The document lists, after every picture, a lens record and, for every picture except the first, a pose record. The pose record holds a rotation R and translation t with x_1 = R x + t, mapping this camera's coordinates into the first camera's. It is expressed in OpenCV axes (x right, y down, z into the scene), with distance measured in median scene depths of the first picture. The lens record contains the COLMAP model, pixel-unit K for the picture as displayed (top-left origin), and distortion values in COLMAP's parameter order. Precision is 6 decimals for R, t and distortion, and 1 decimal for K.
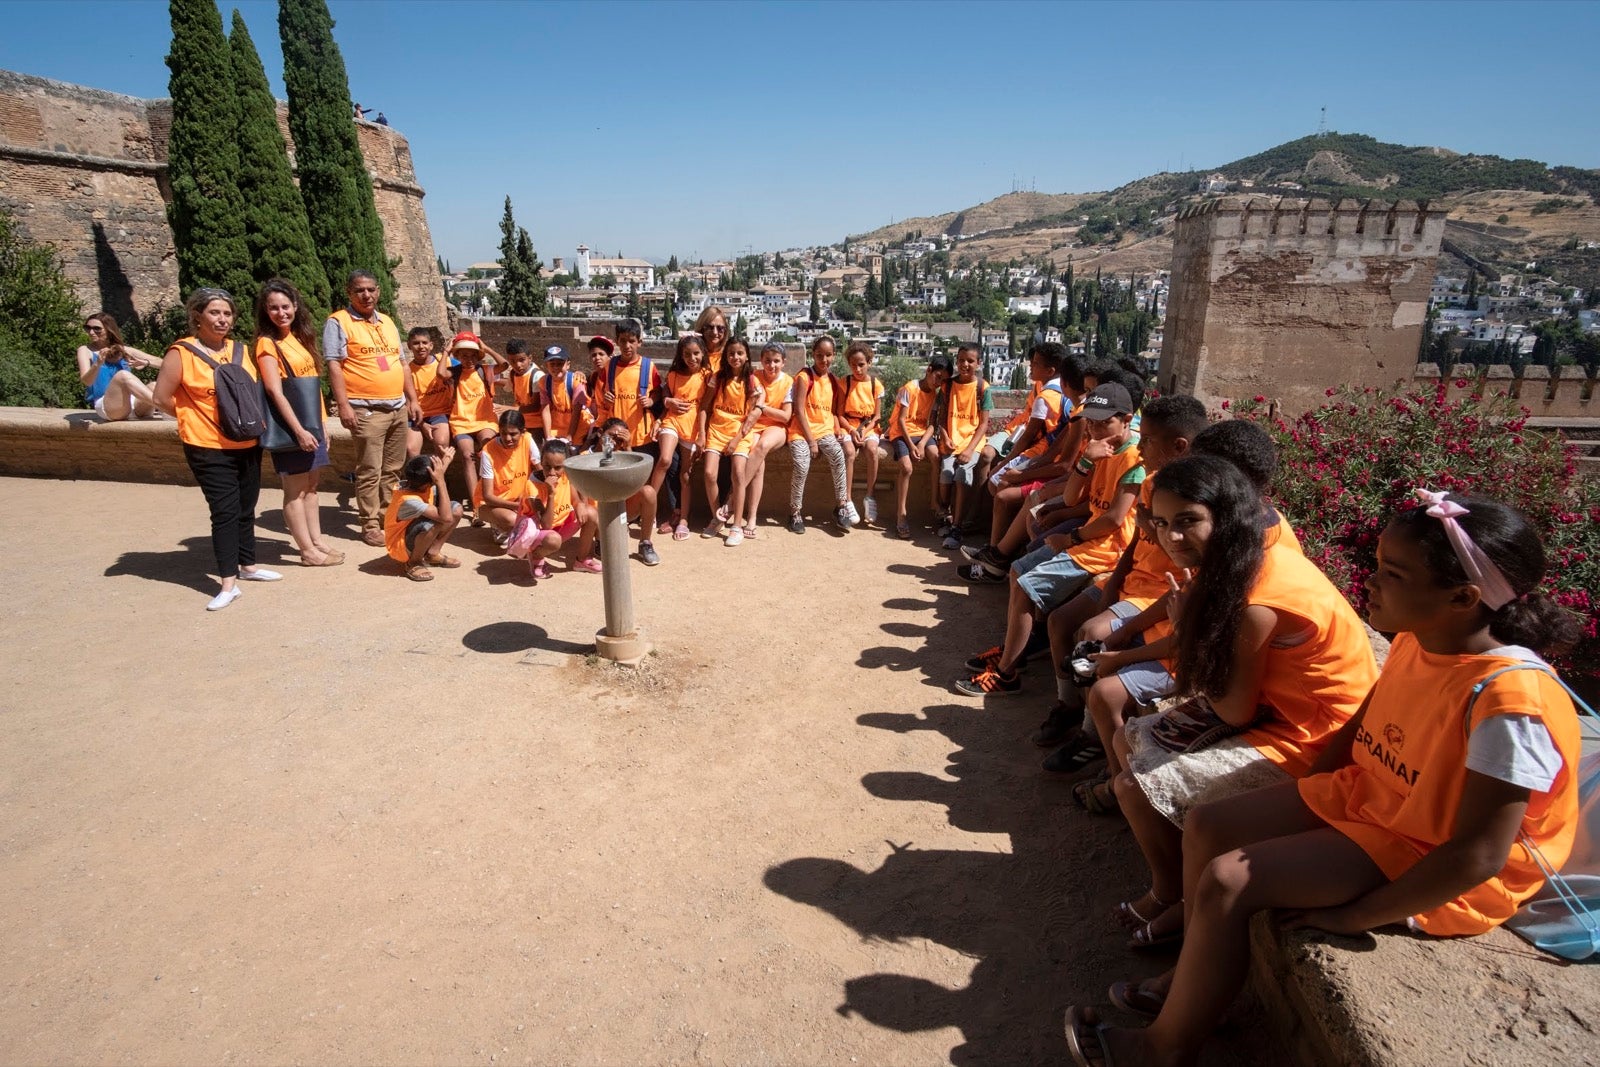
lens RADIAL K [[844.9, 0, 818.3], [0, 844.9, 555.4], [0, 0, 1]] dist [-0.044205, 0.012594]
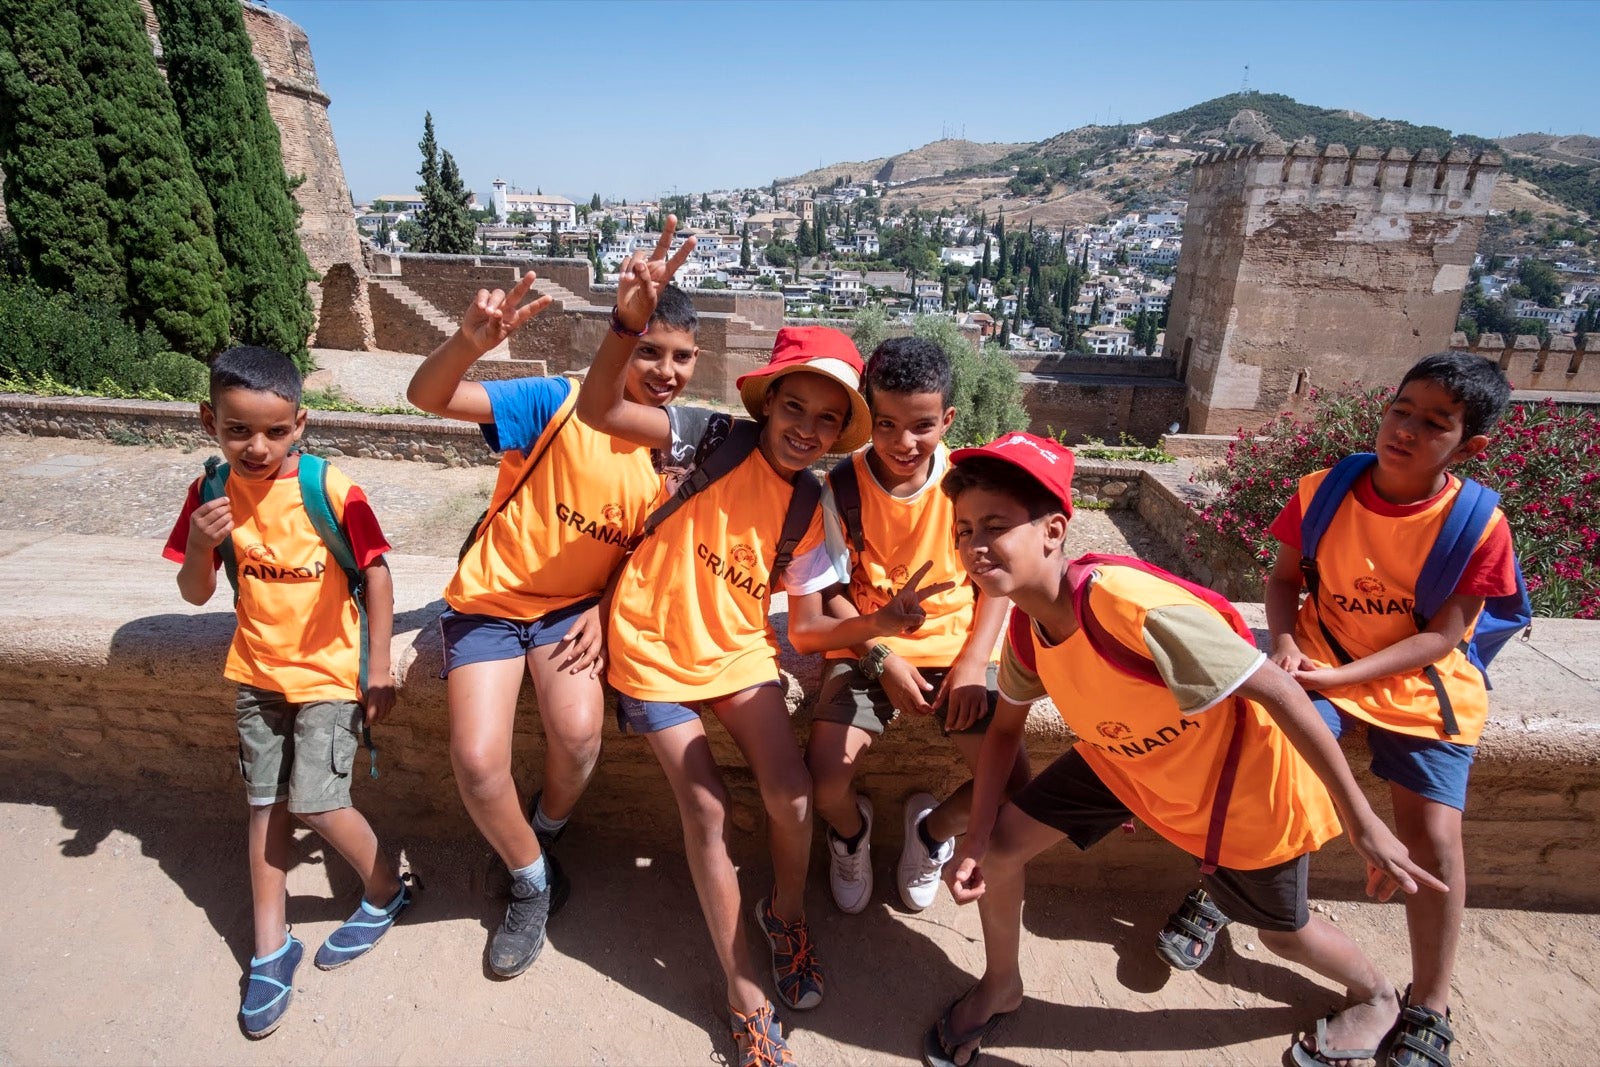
lens RADIAL K [[844.9, 0, 805.5], [0, 844.9, 546.4], [0, 0, 1]] dist [-0.044205, 0.012594]
pose [[0.996941, 0.000696, 0.078153, -0.051378], [-0.004504, 0.998810, 0.048563, -0.026135], [-0.078026, -0.048767, 0.995758, 0.095502]]
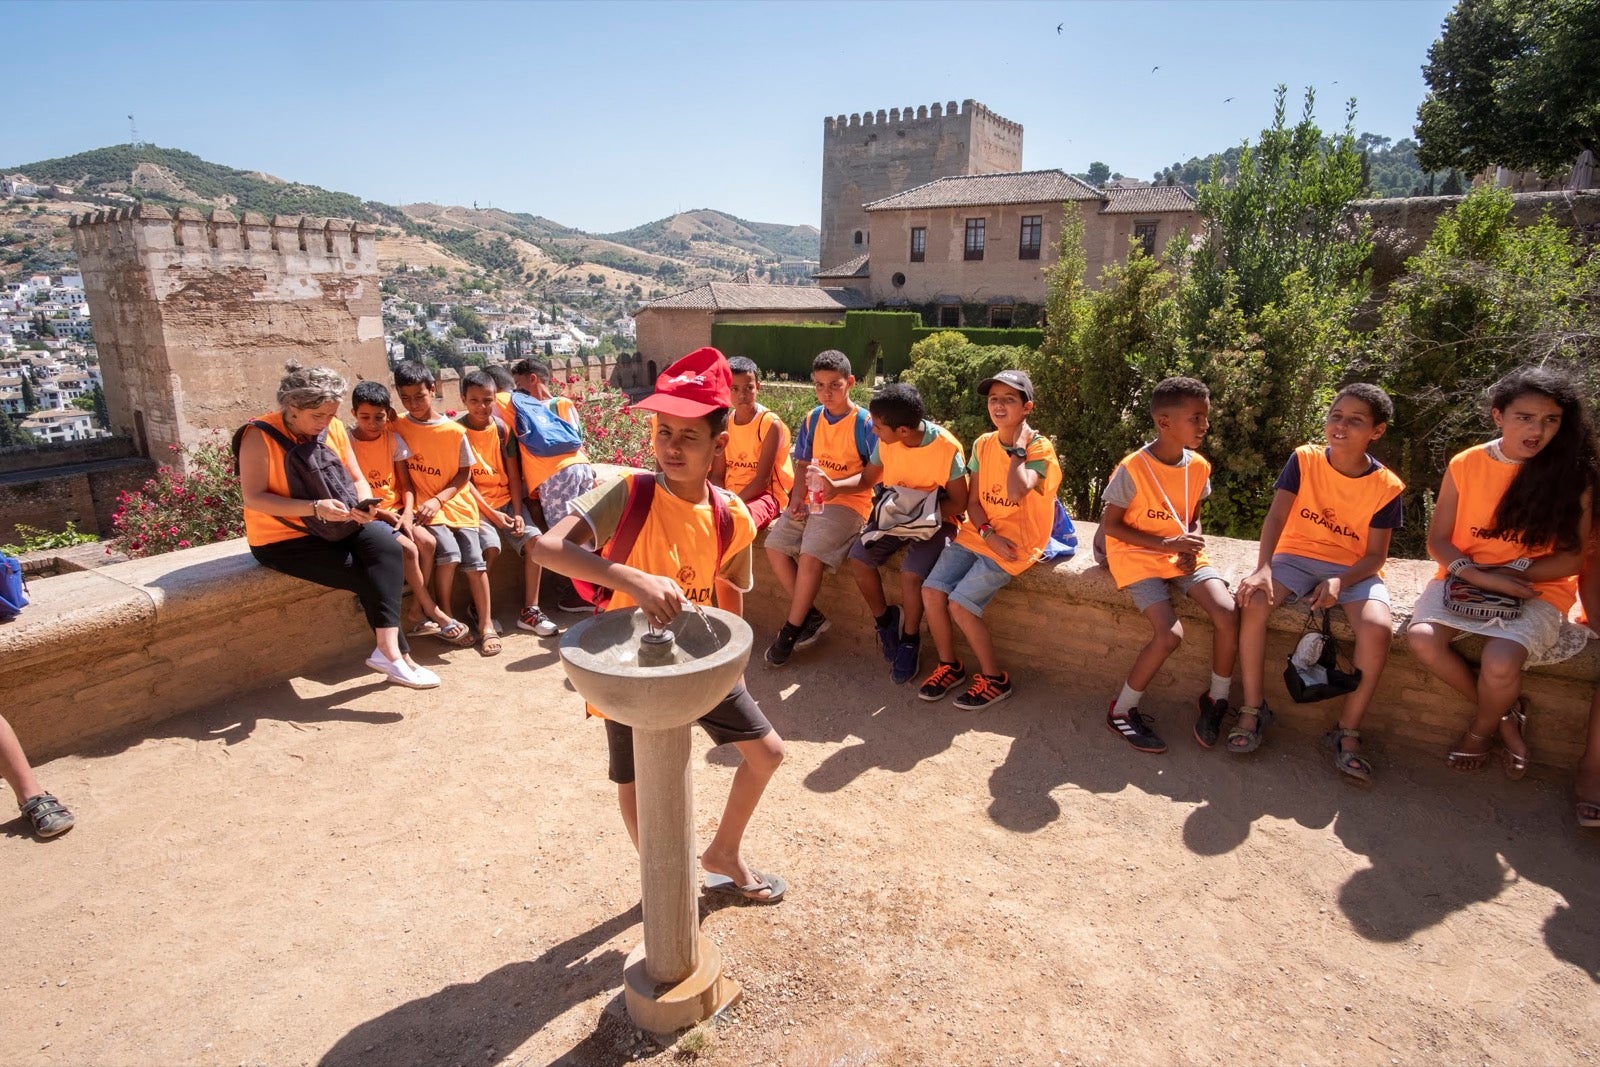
lens RADIAL K [[844.9, 0, 803.3], [0, 844.9, 547.7], [0, 0, 1]] dist [-0.044205, 0.012594]
pose [[0.413292, -0.249463, 0.875761, -0.046112], [0.275256, 0.950977, 0.140988, -0.015528], [-0.868000, 0.182789, 0.461698, 0.054057]]
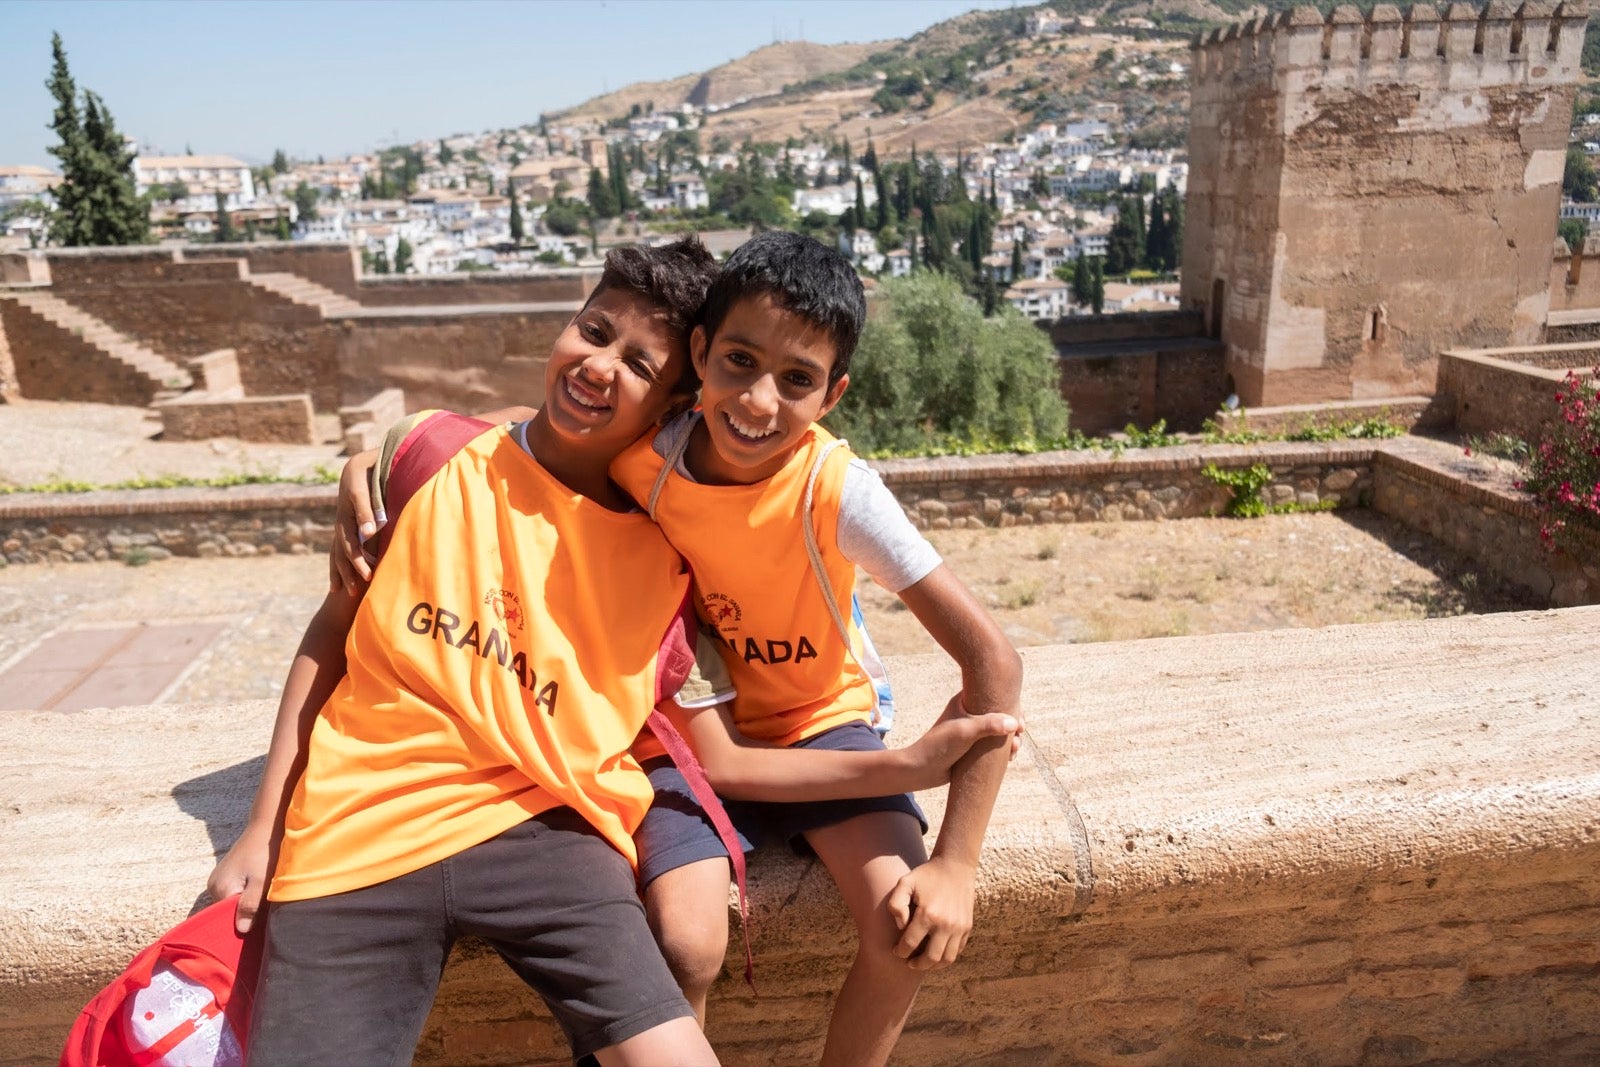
lens RADIAL K [[1237.8, 0, 783.0], [0, 1237.8, 542.4], [0, 0, 1]] dist [-0.070744, 0.080641]
pose [[0.968458, -0.106741, 0.225158, -0.120452], [0.113185, 0.993447, -0.015866, -0.027135], [-0.221989, 0.040850, 0.974193, 0.117390]]
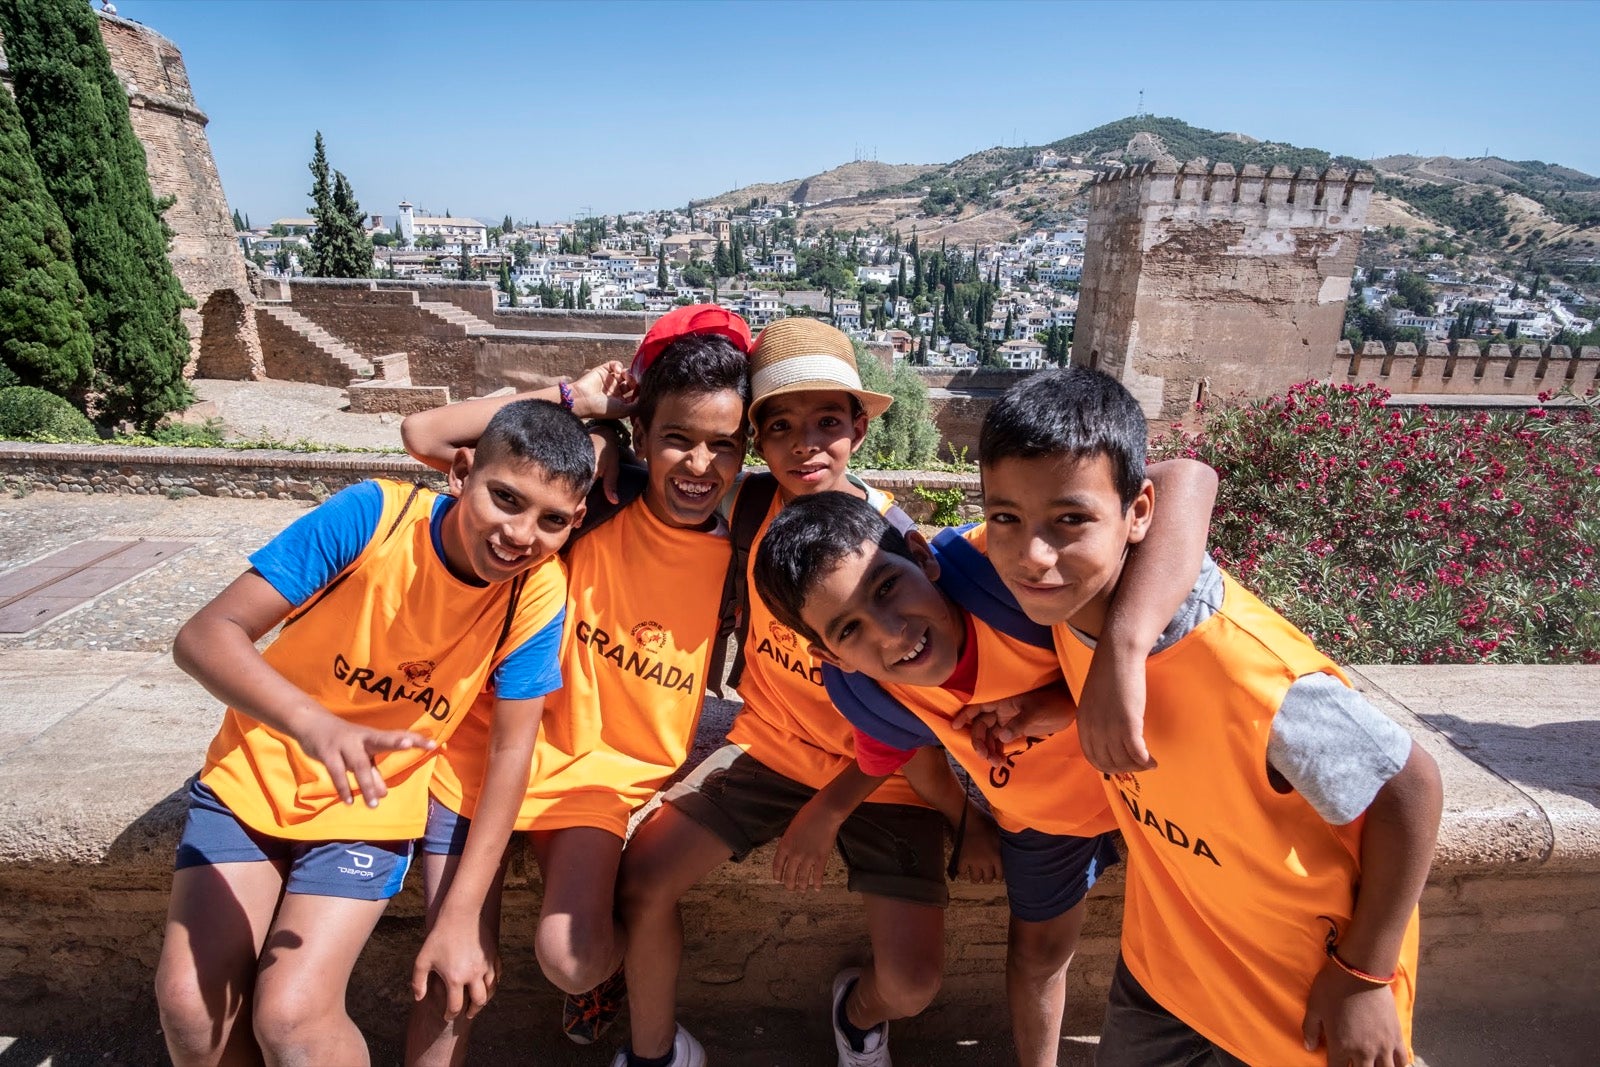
lens RADIAL K [[844.9, 0, 805.1], [0, 844.9, 546.6], [0, 0, 1]] dist [-0.044205, 0.012594]
pose [[0.986333, -0.033741, 0.161270, -0.042514], [0.029606, 0.999170, 0.027977, -0.027839], [-0.162080, -0.022820, 0.986514, 0.102920]]
